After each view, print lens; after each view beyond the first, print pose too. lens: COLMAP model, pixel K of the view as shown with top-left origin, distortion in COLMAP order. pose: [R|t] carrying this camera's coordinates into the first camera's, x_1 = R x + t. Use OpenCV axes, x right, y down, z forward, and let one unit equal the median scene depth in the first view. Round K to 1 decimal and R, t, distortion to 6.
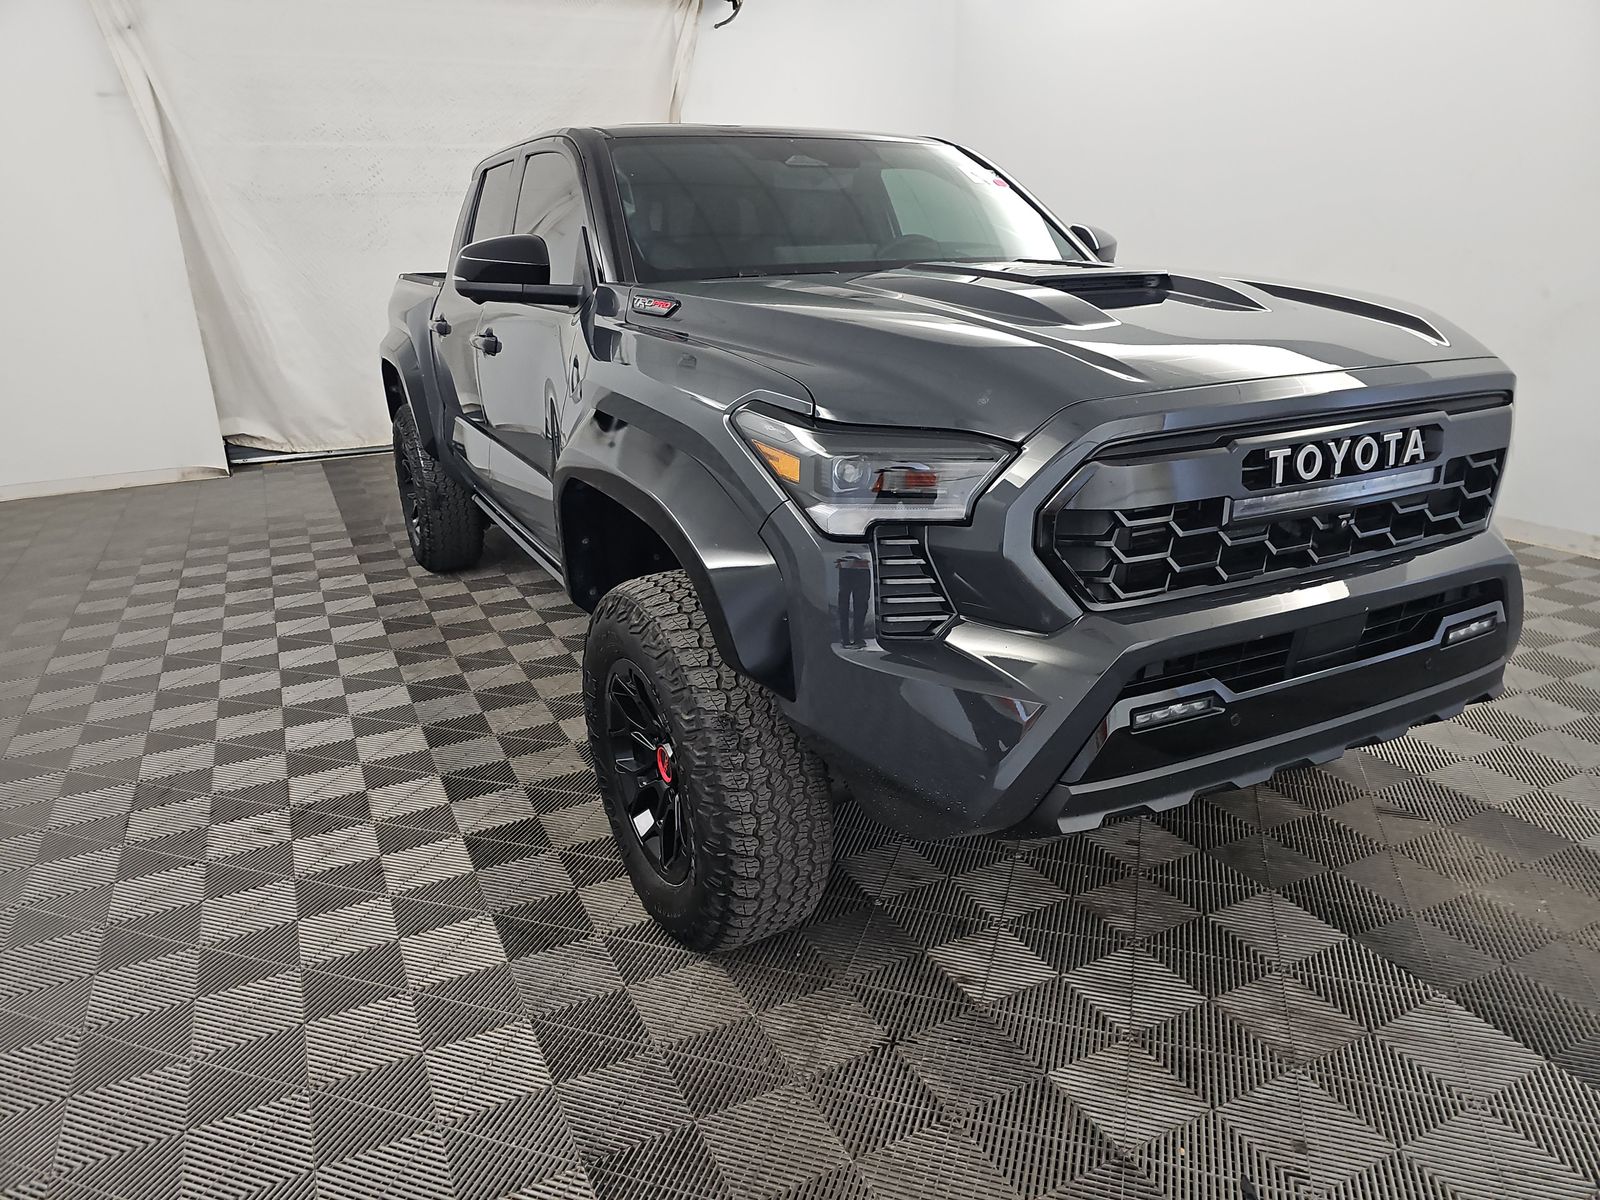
lens RADIAL K [[1087.0, 0, 796.3], [0, 1087.0, 599.4], [0, 0, 1]] dist [0.016898, -0.003003]
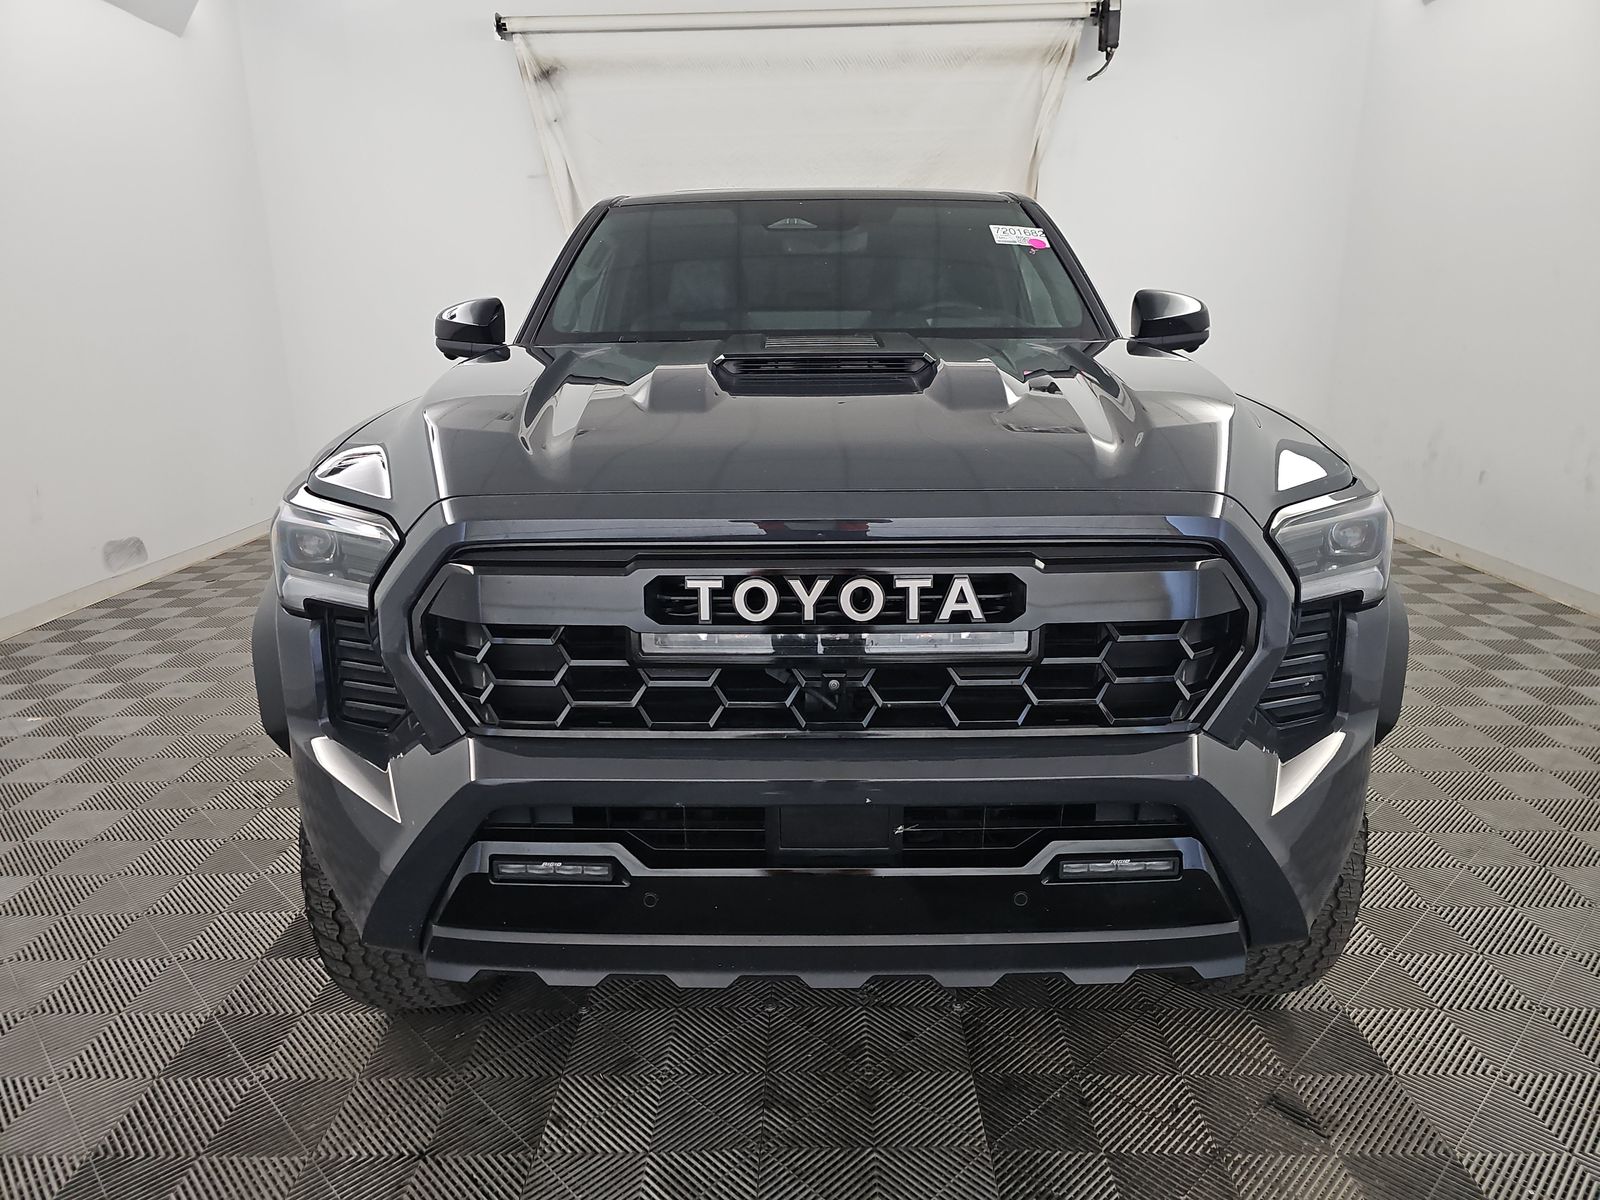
lens RADIAL K [[1087.0, 0, 798.4], [0, 1087.0, 601.2], [0, 0, 1]] dist [0.016898, -0.003003]
pose [[0.886608, 0.135293, -0.442293, 0.768212], [-0.154391, 0.987983, -0.007273, -0.112731], [0.435994, 0.074735, 0.896841, 0.277446]]
